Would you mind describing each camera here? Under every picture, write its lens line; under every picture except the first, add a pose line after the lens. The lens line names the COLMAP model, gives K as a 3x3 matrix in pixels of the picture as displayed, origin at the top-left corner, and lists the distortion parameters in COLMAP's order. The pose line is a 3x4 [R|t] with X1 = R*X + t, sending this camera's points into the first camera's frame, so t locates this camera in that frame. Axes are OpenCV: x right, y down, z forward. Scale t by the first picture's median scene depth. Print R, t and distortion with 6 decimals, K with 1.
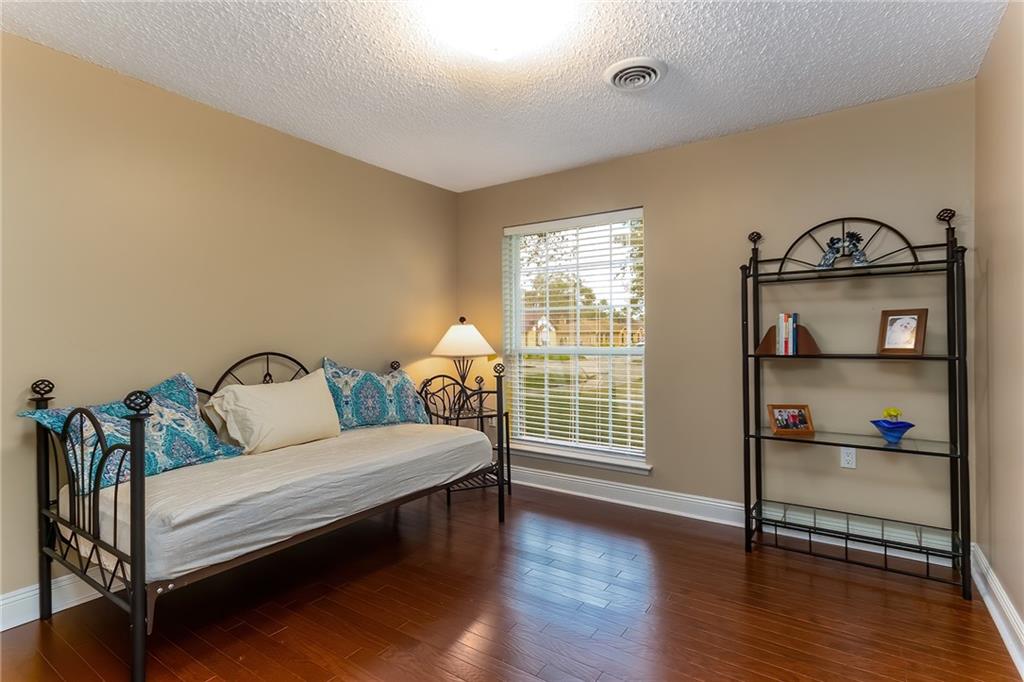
lens RADIAL K [[518.5, 0, 503.2], [0, 518.5, 346.8], [0, 0, 1]] dist [0.000726, 0.000002]
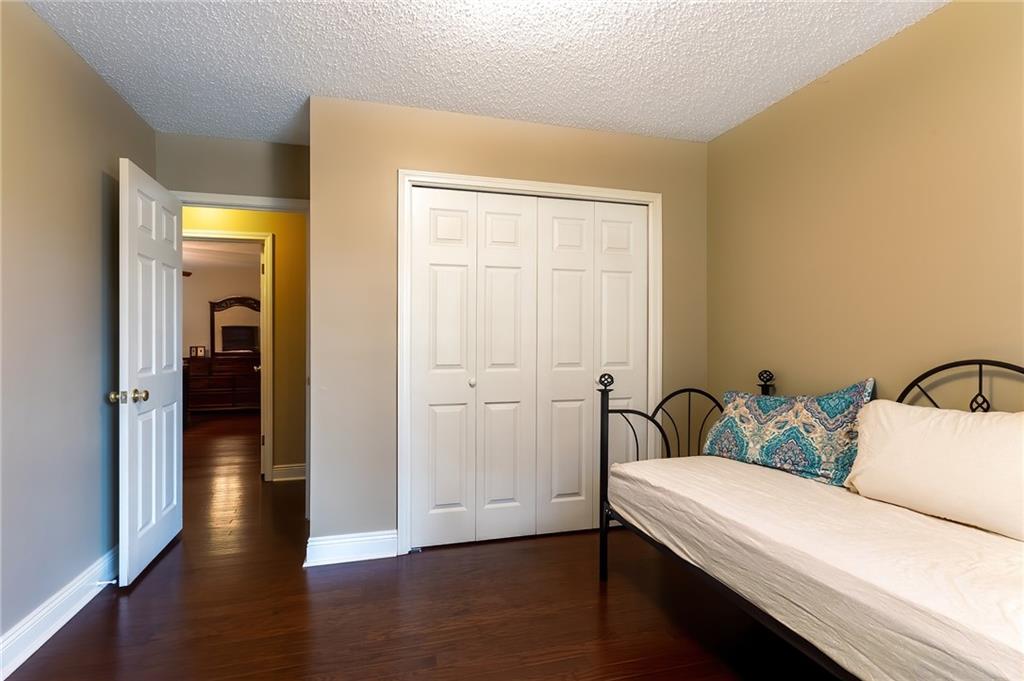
lens RADIAL K [[518.5, 0, 508.1], [0, 518.5, 337.3], [0, 0, 1]] dist [0.000726, 0.000002]
pose [[-0.648222, 0.002724, -0.761446, 0.479725], [-0.003678, 0.999971, 0.006709, -0.023382], [0.761442, 0.007150, -0.648193, 1.307103]]
